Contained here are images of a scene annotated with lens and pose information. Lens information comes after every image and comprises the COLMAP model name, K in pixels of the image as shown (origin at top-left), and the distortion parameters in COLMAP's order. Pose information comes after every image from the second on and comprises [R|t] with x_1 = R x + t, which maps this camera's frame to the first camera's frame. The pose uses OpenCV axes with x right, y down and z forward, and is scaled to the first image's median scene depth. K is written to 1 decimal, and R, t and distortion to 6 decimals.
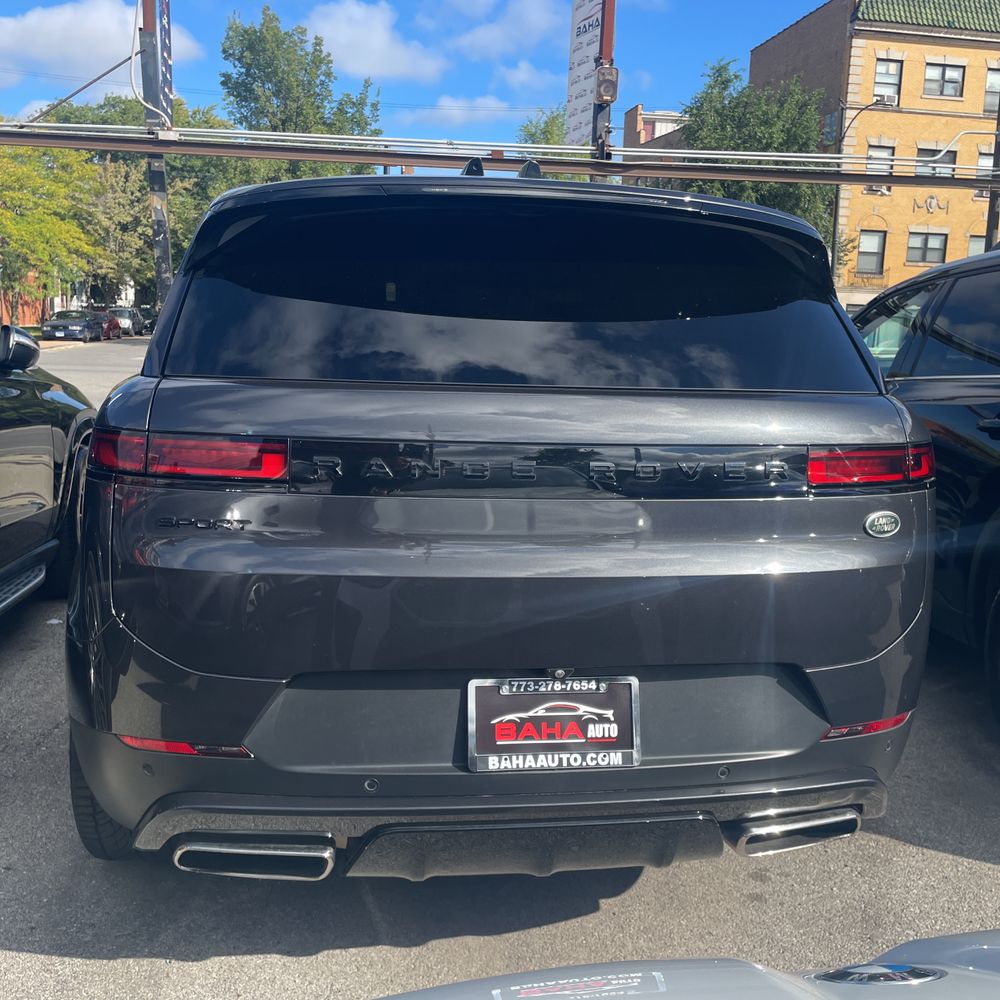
lens RADIAL K [[1036.7, 0, 506.8], [0, 1036.7, 499.1], [0, 0, 1]] dist [0.103467, -0.145721]
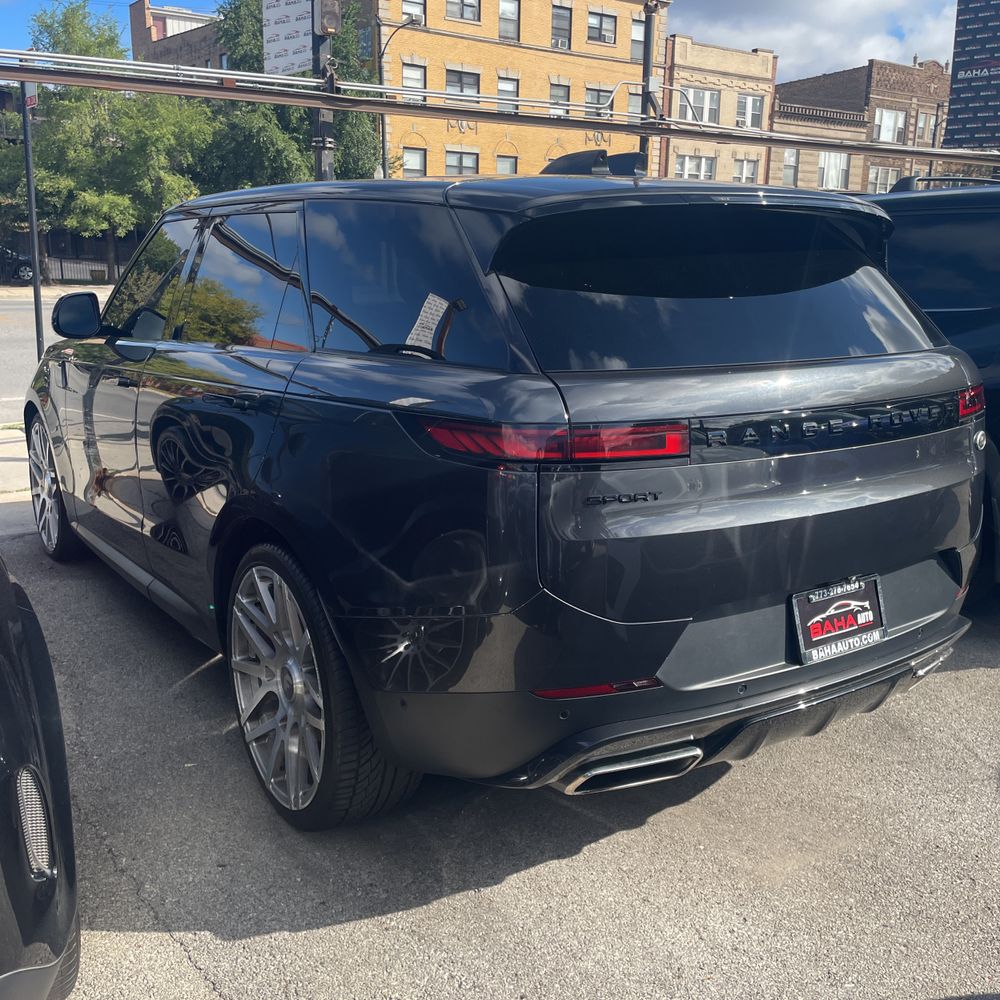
lens RADIAL K [[1036.7, 0, 506.8], [0, 1036.7, 499.1], [0, 0, 1]] dist [0.103467, -0.145721]
pose [[0.898301, -0.121486, 0.422252, -0.064348], [0.086516, 0.991108, 0.101097, -0.007533], [-0.430779, -0.054283, 0.900824, 0.000399]]
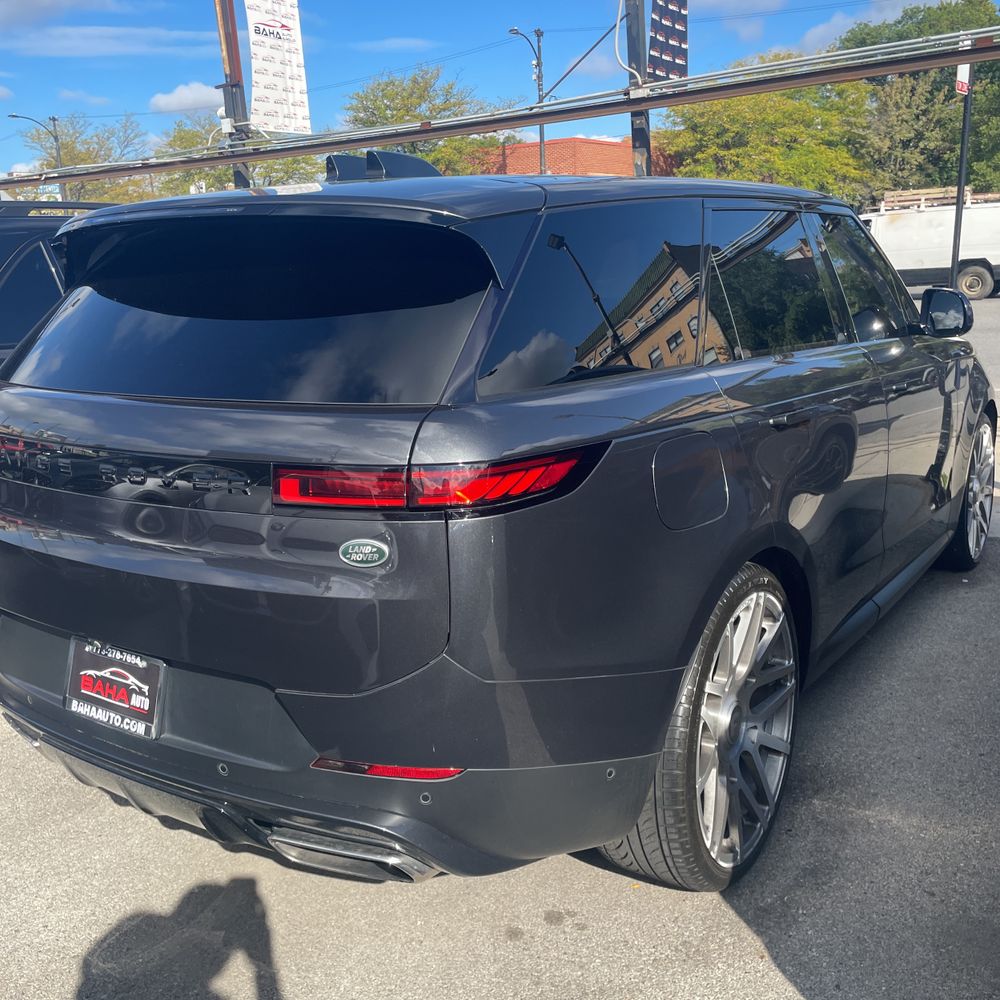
lens RADIAL K [[1036.7, 0, 506.8], [0, 1036.7, 499.1], [0, 0, 1]] dist [0.103467, -0.145721]
pose [[0.719478, 0.100409, -0.687219, 0.084730], [-0.047403, 0.994286, 0.095646, -0.009163], [0.692896, -0.036239, 0.720127, 0.034872]]
